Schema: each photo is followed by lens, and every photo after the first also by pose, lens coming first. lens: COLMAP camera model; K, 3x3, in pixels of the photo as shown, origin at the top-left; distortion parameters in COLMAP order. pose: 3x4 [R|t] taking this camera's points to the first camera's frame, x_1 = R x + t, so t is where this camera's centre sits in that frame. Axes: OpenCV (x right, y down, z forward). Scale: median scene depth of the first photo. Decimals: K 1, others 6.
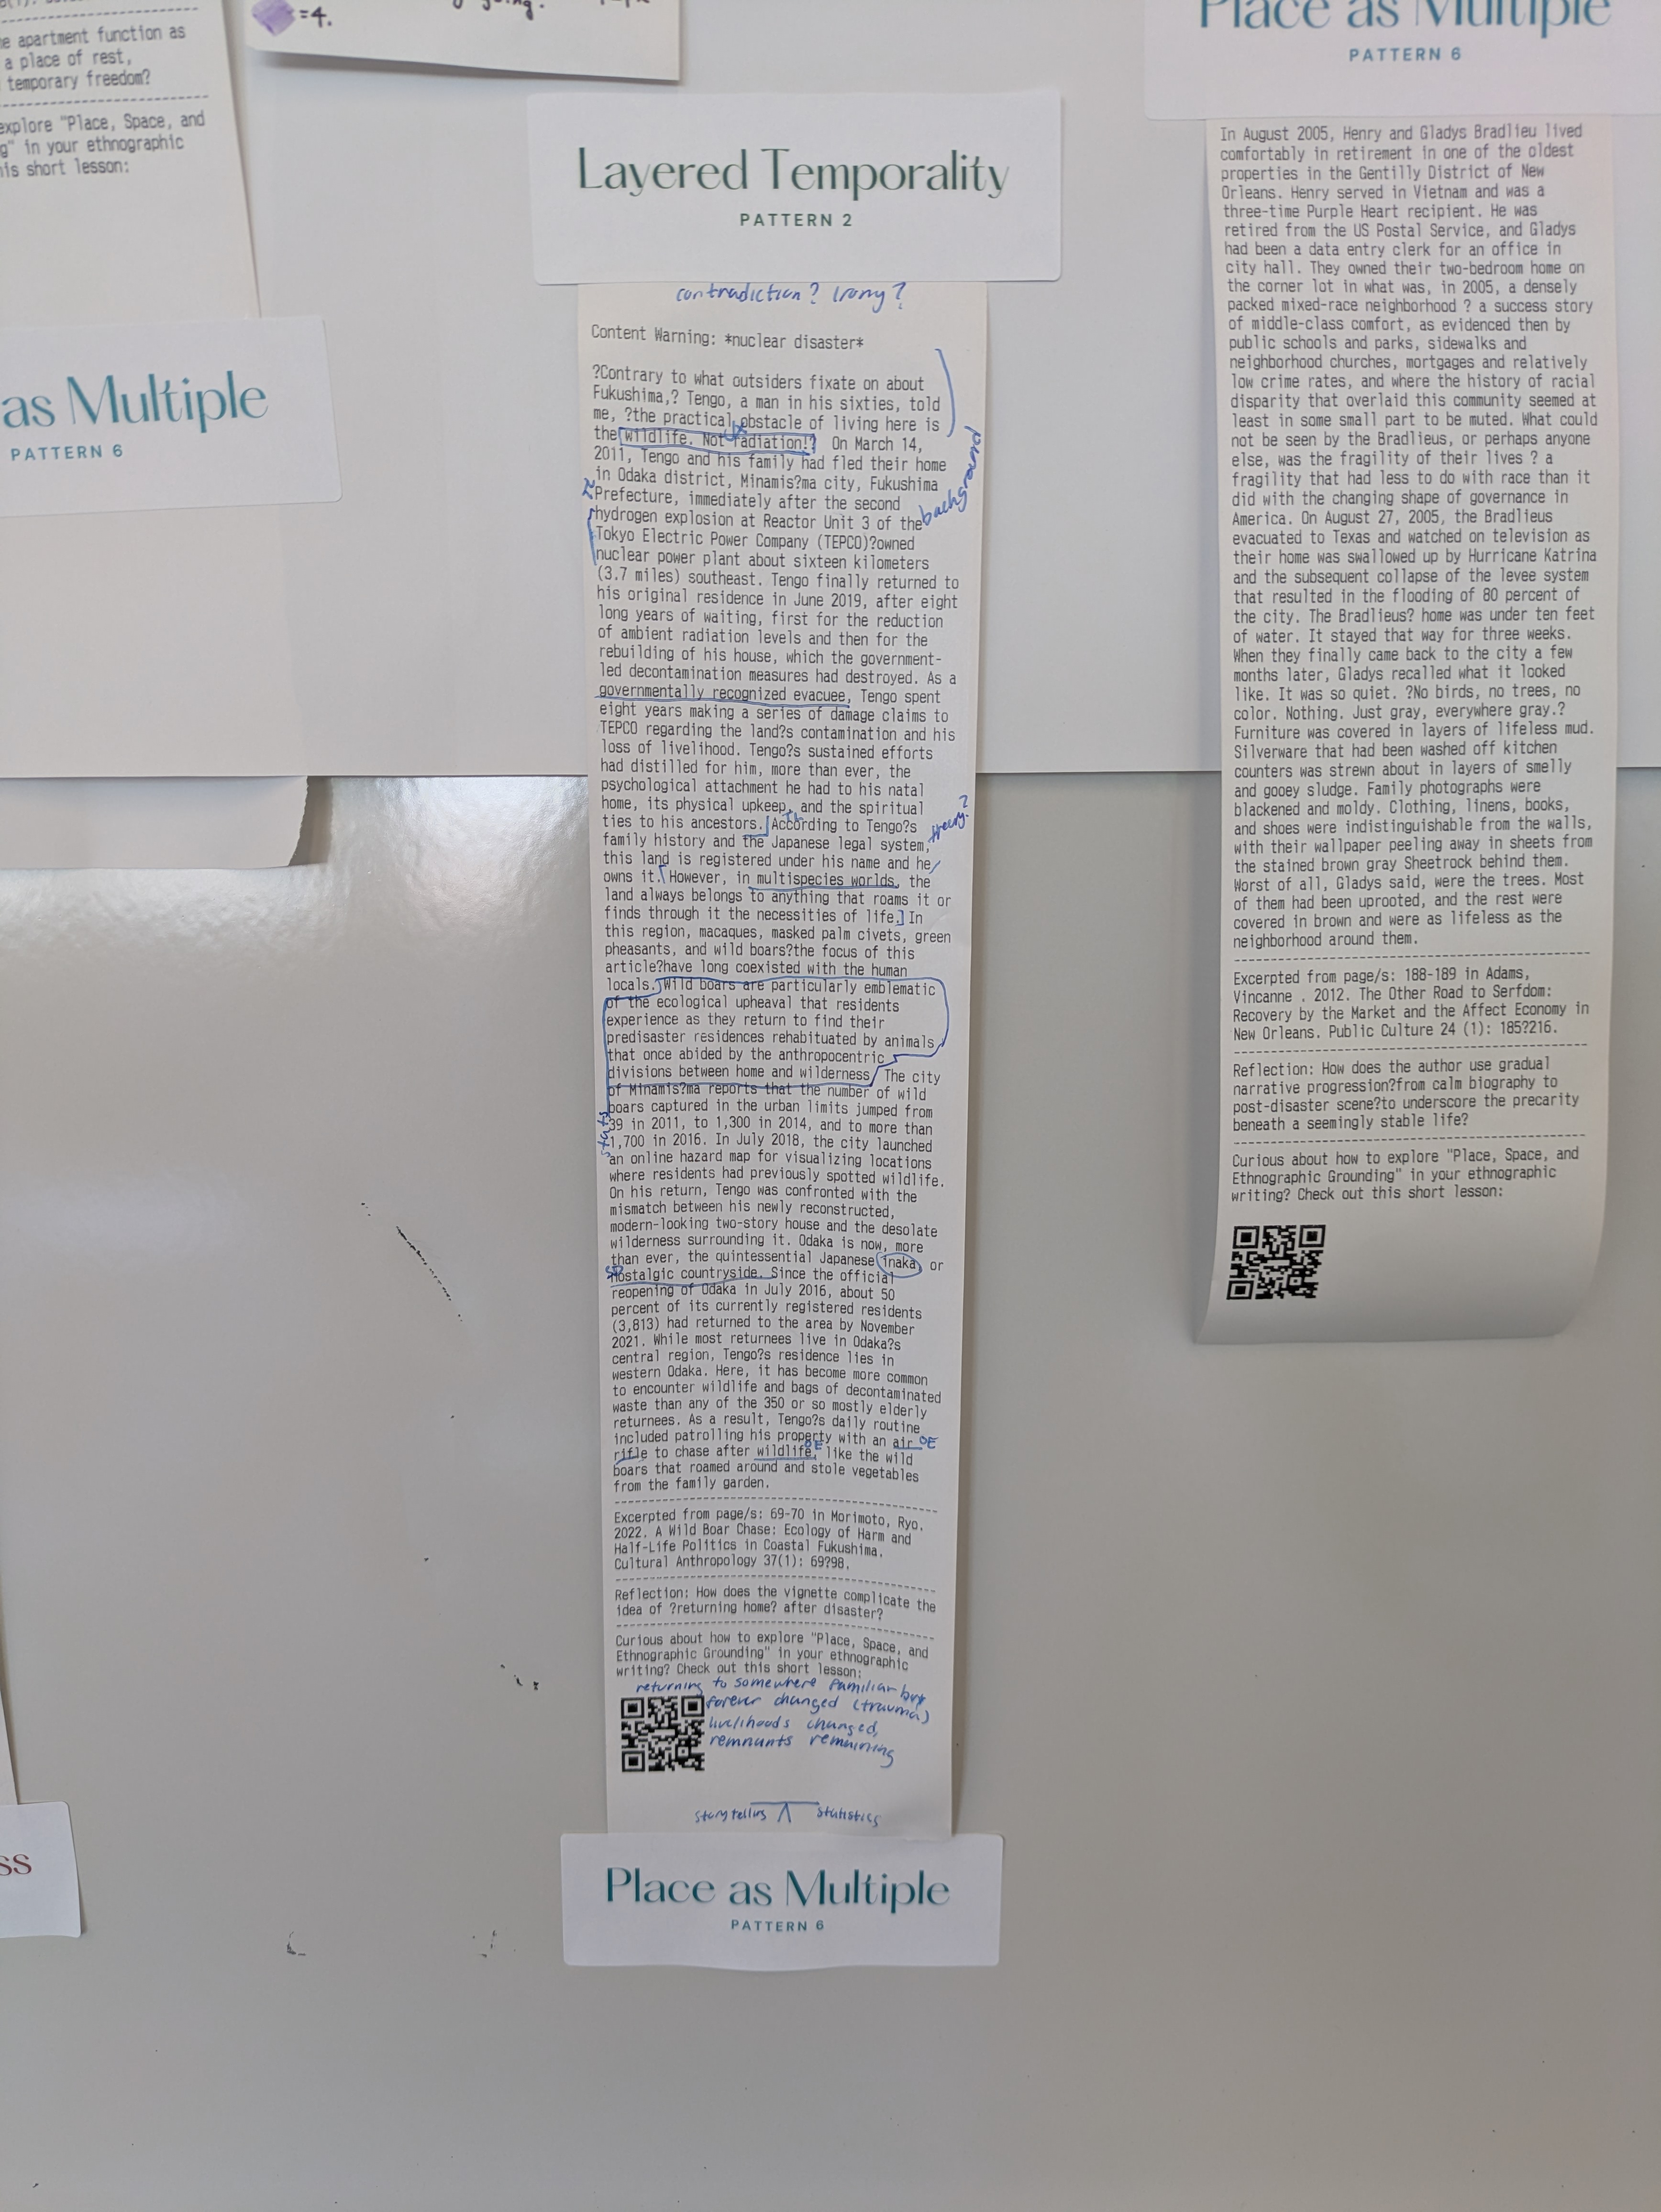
lens RADIAL K [[1606.0, 0, 833.5], [0, 1606.0, 1106.9], [0, 0, 1]] dist [0.011972, -0.005043]
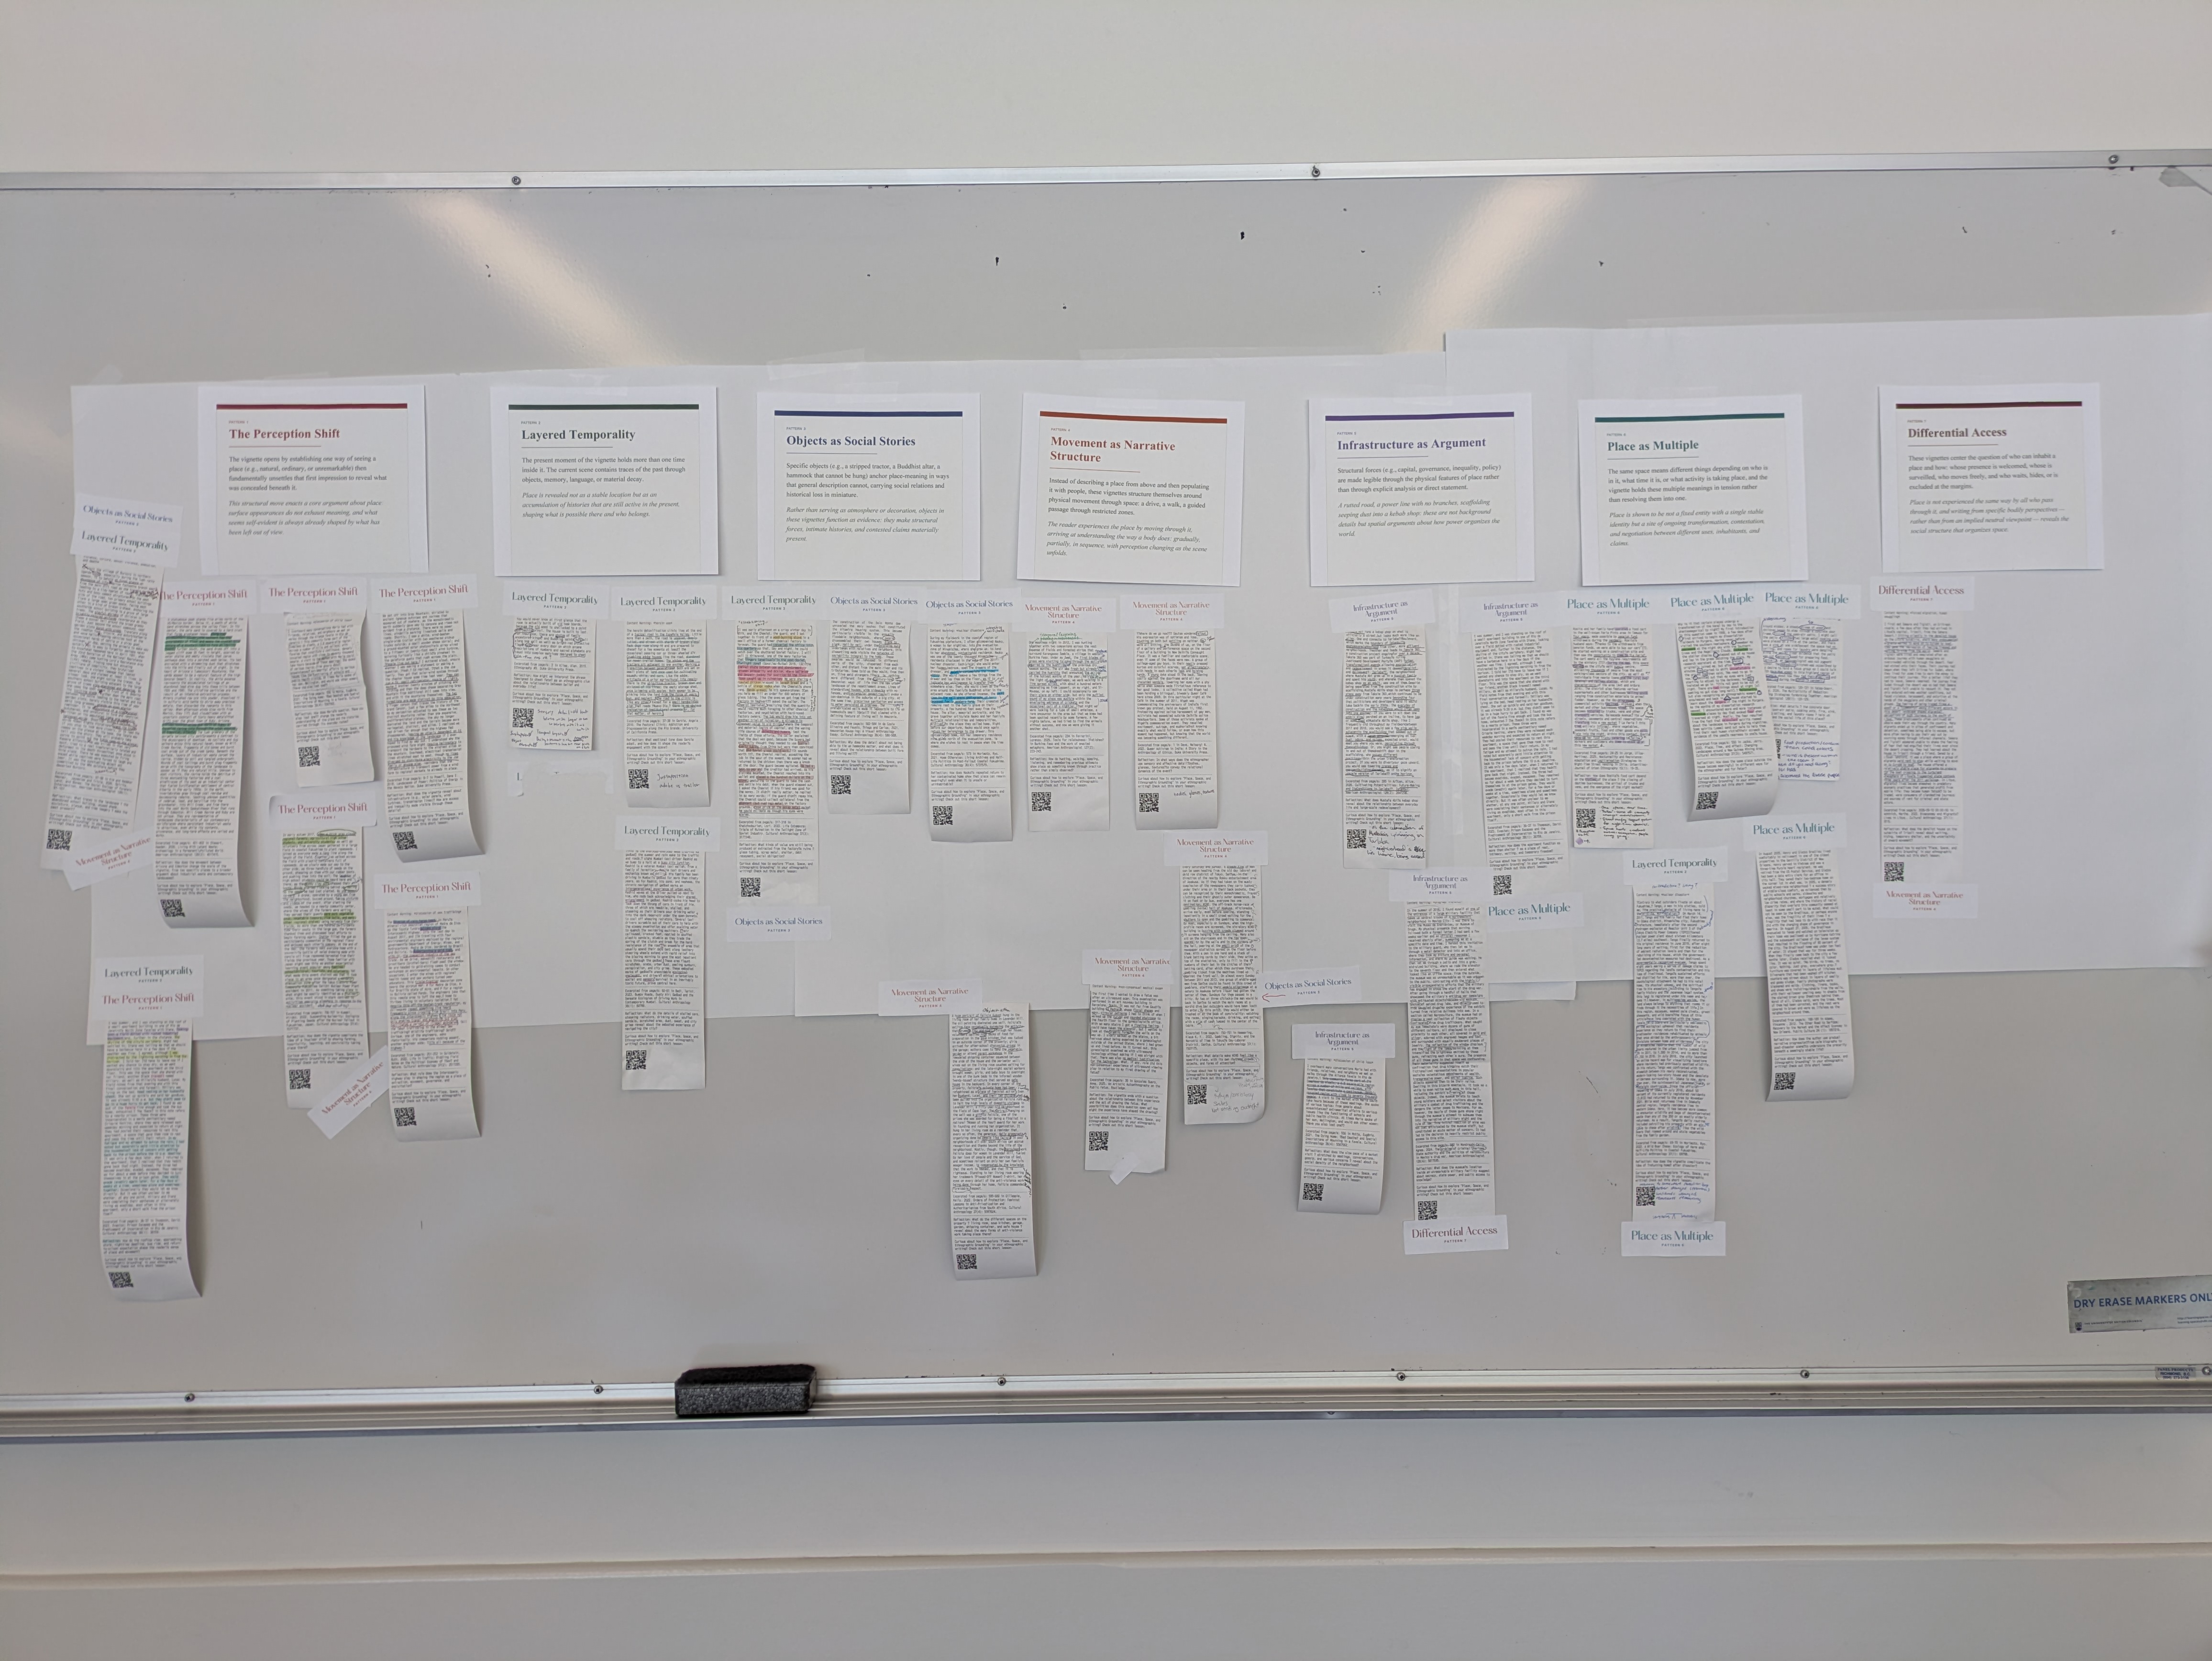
lens RADIAL K [[1606.0, 0, 1104.5], [0, 1606.0, 833.0], [0, 0, 1]] dist [0.011972, -0.005043]
pose [[0.999759, -0.015517, -0.015543, -1.601262], [0.012977, 0.988299, -0.151973, 0.068399], [0.017719, 0.151735, 0.988262, -3.733216]]
